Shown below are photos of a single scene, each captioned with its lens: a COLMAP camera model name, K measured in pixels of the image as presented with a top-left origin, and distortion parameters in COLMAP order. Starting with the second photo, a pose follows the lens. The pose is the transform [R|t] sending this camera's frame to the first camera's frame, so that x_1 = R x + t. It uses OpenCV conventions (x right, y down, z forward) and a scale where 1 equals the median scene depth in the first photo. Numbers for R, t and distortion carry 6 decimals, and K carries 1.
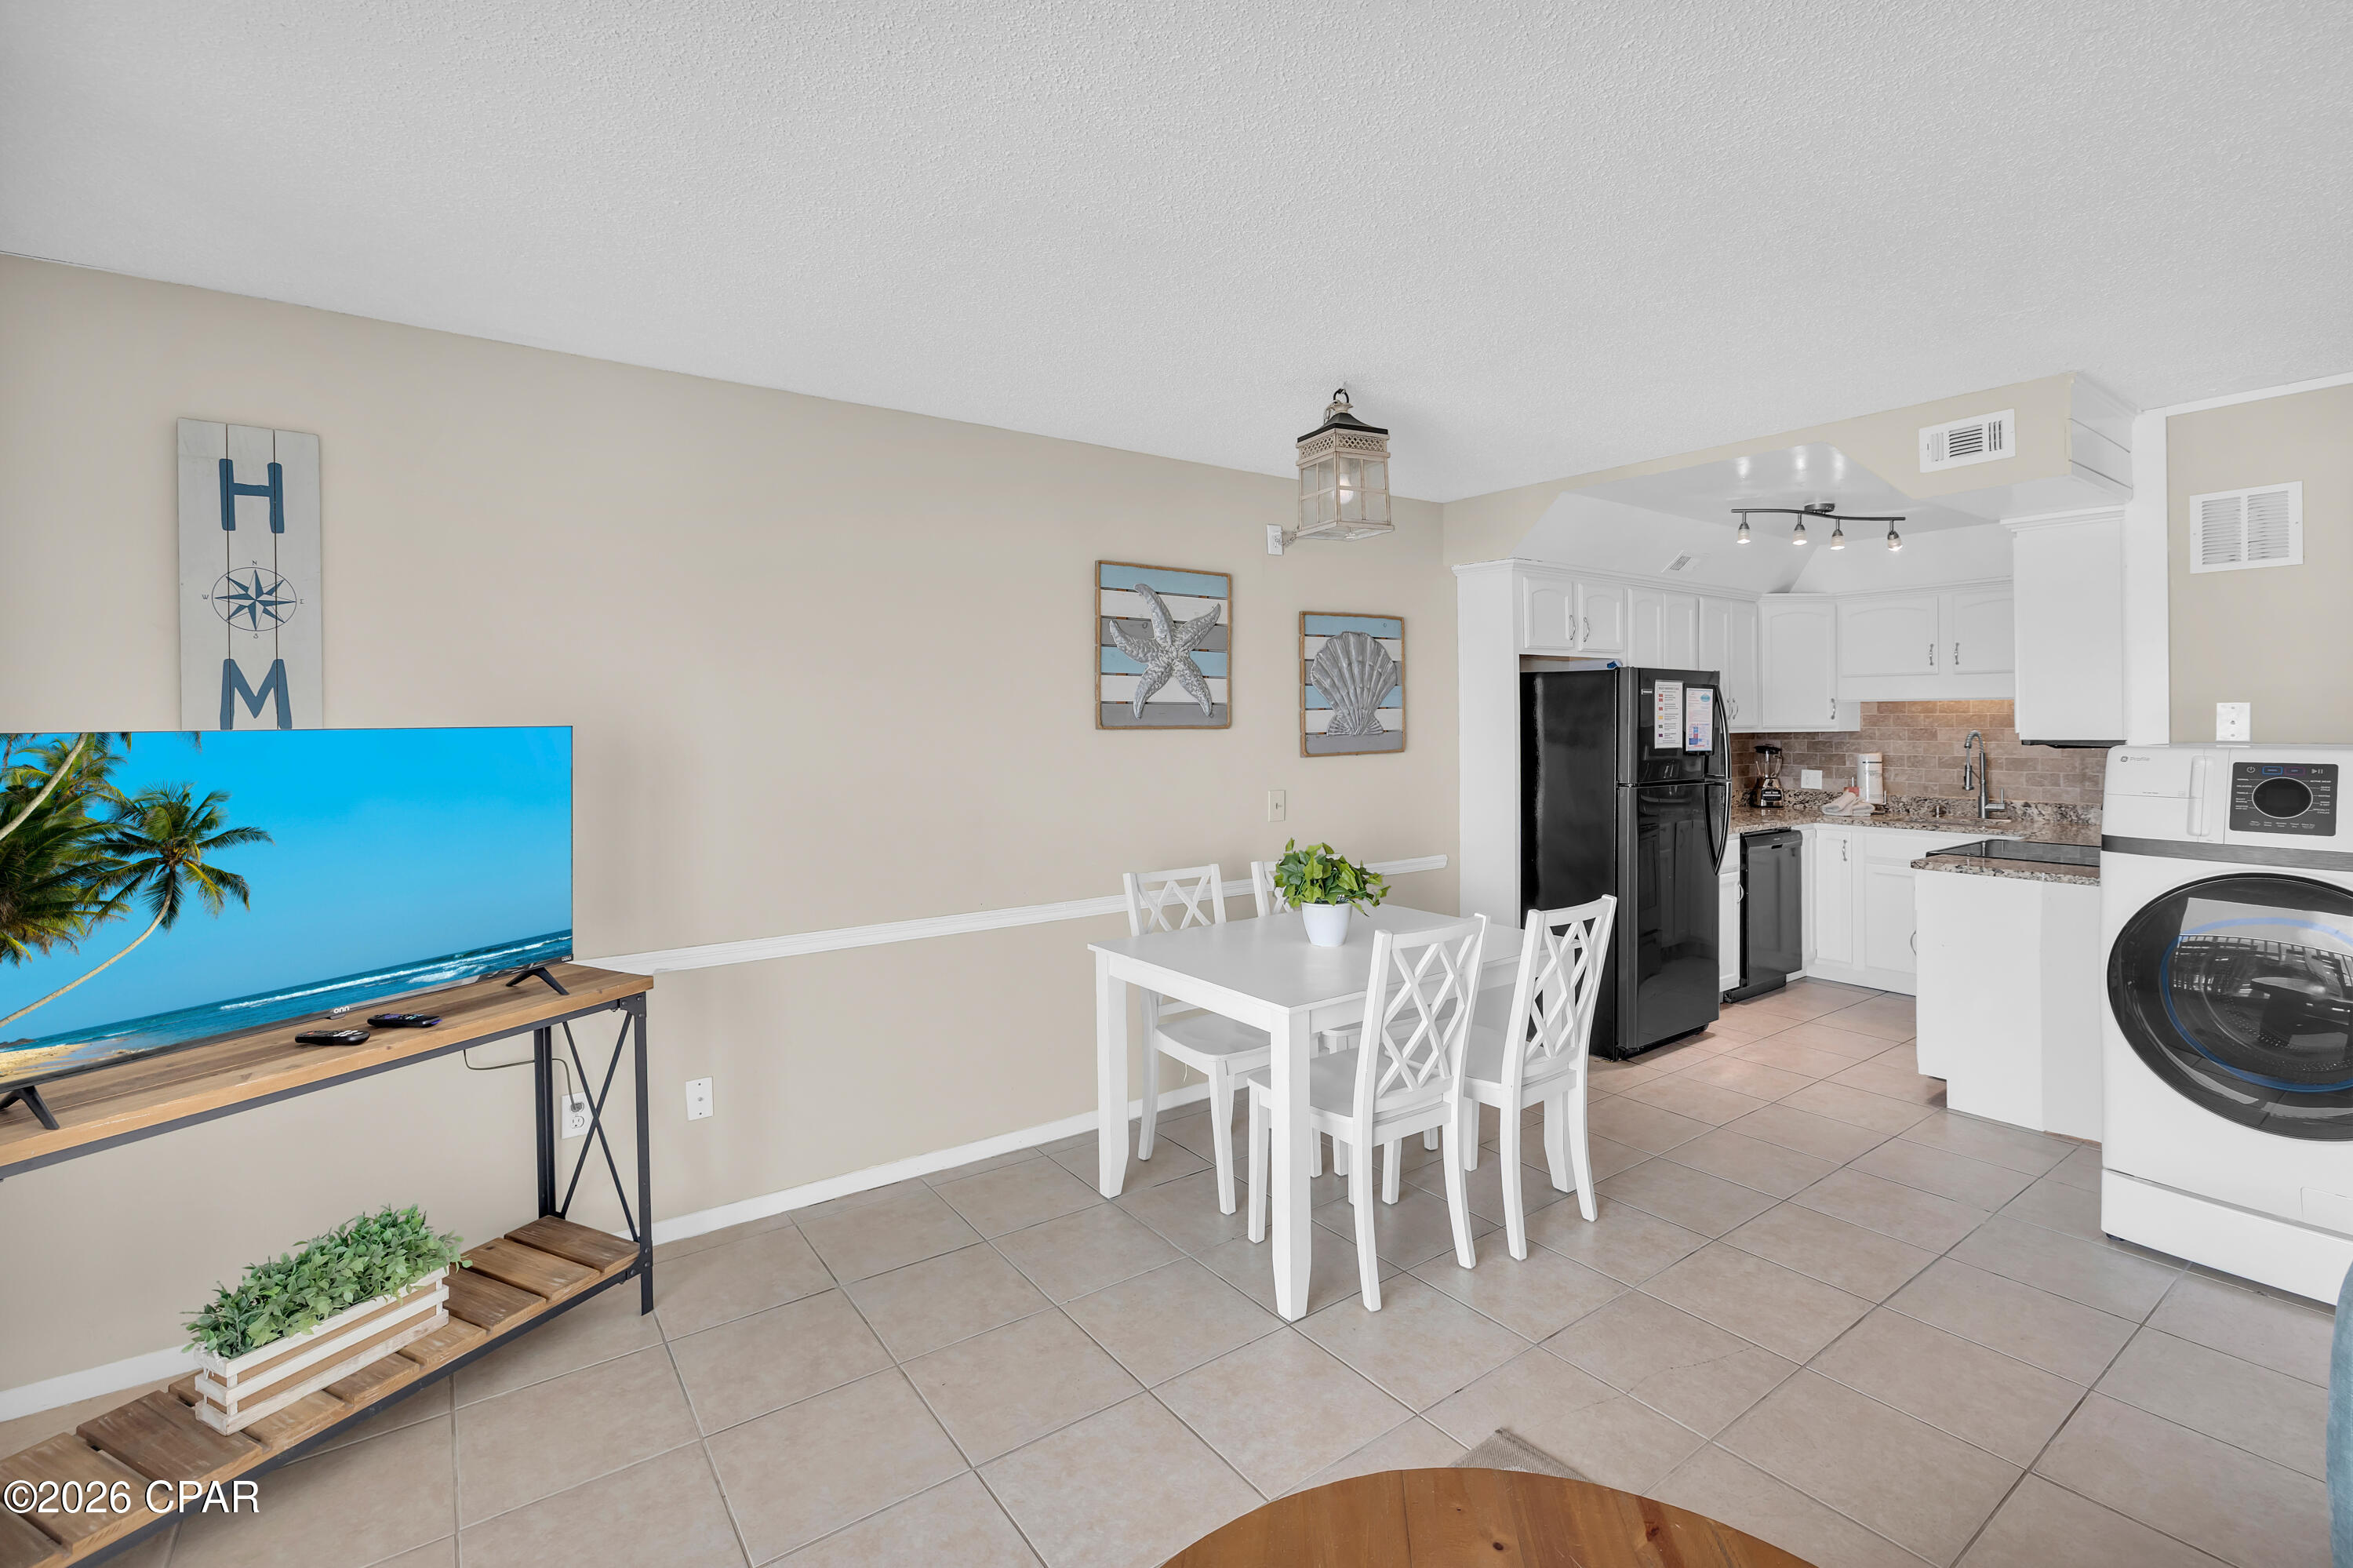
lens RADIAL K [[1046.5, 0, 1181.2], [0, 1046.5, 723.8], [0, 0, 1]] dist [-0.001414, -0.000137]
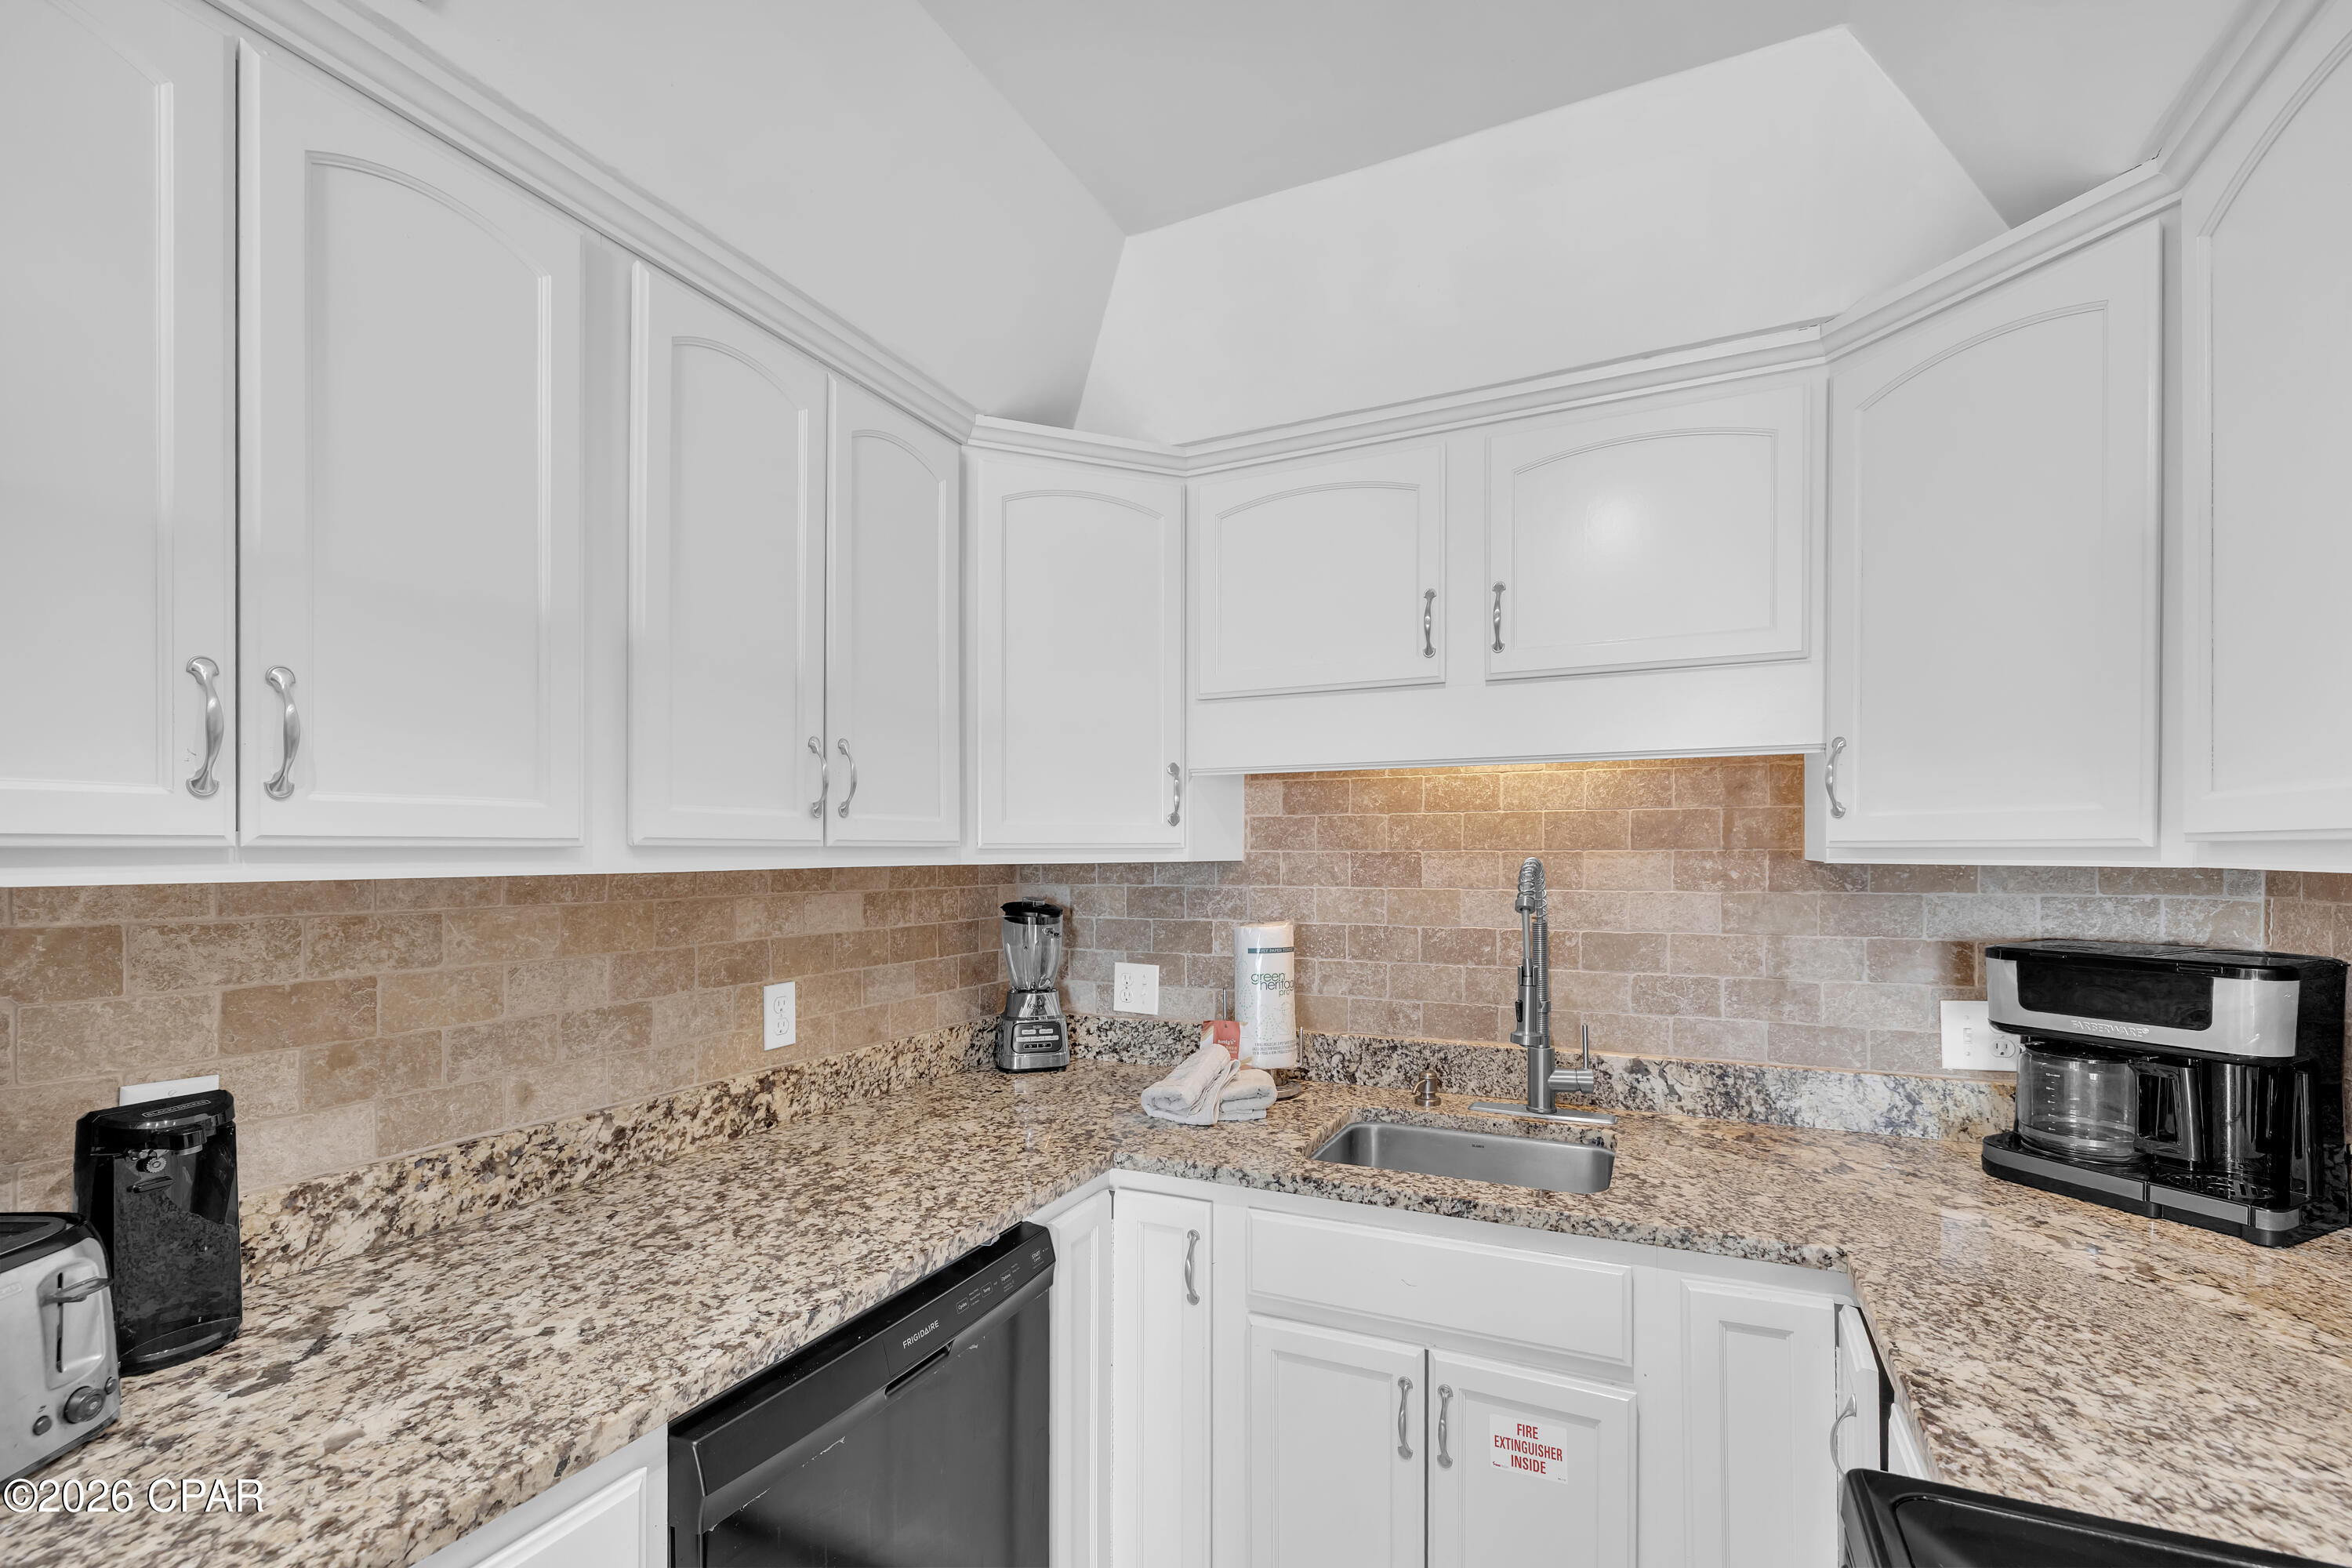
lens RADIAL K [[1024.4, 0, 1185.9], [0, 1024.4, 865.0], [0, 0, 1]] dist [0.000217, -0.000115]
pose [[0.875557, -0.003645, 0.483100, 0.596924], [0.001057, 0.999984, 0.005628, 0.008339], [-0.483113, -0.004417, 0.875547, 0.905921]]
